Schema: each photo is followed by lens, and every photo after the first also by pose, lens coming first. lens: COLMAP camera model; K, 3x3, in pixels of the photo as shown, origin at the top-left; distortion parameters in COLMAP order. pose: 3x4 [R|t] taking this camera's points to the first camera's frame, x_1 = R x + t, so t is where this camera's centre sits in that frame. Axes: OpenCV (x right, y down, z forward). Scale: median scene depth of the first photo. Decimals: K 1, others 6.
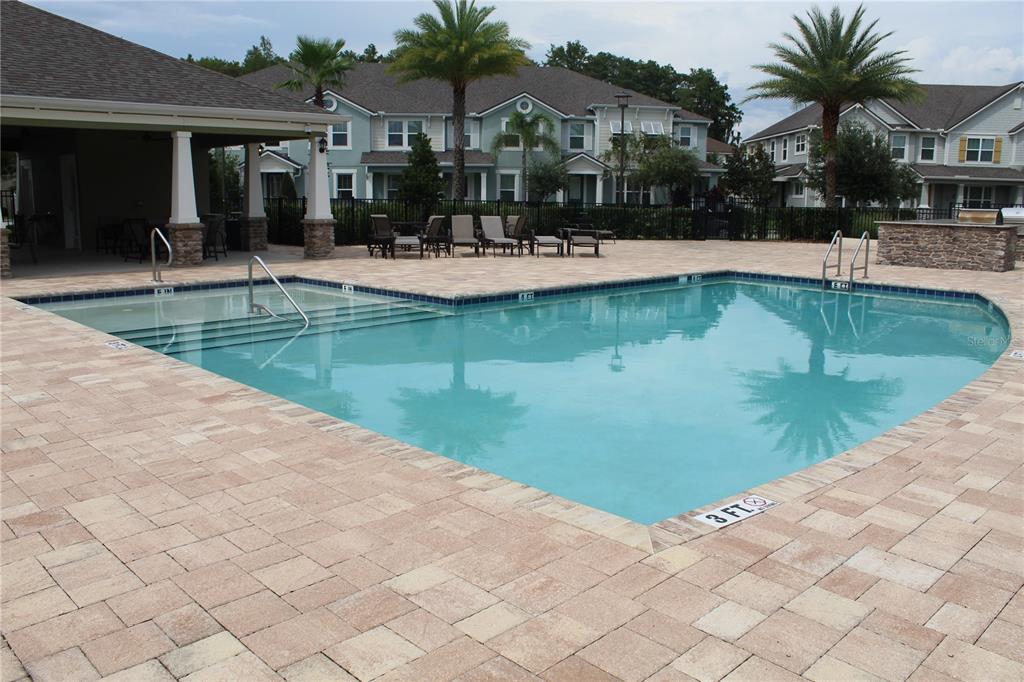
lens RADIAL K [[835.5, 0, 512.0], [0, 835.5, 341.0], [0, 0, 1]] dist [-0.190037, 0.161545]
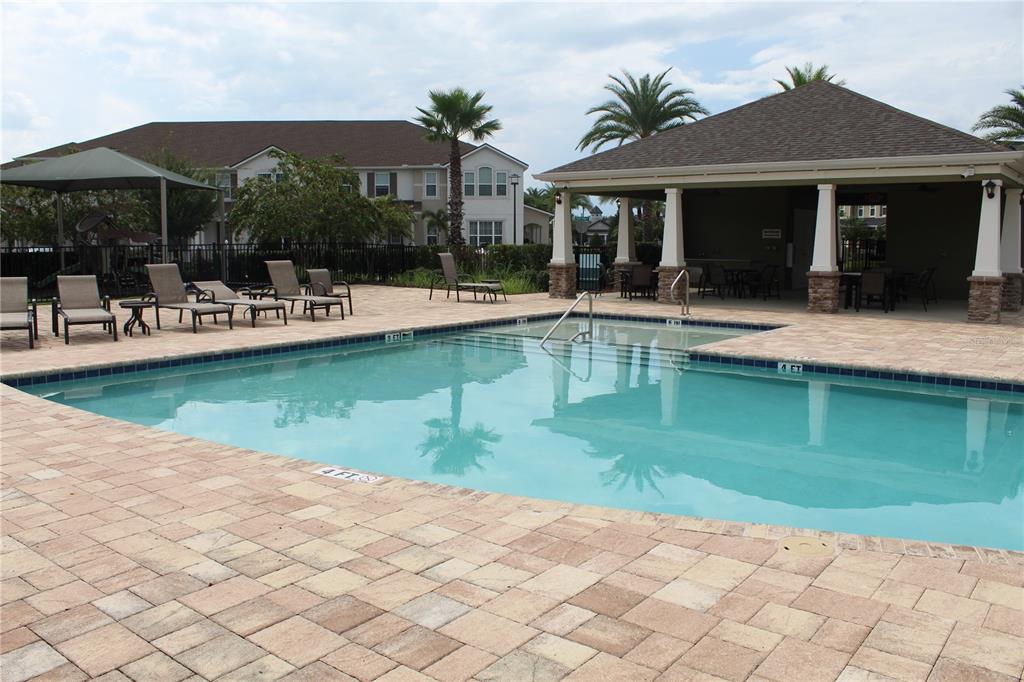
lens RADIAL K [[835.5, 0, 512.0], [0, 835.5, 341.0], [0, 0, 1]] dist [-0.190037, 0.161545]
pose [[0.118696, 0.118232, -0.985866, 0.609288], [-0.172807, 0.980193, 0.096746, -0.090835], [0.977778, 0.158881, 0.136776, 0.486346]]
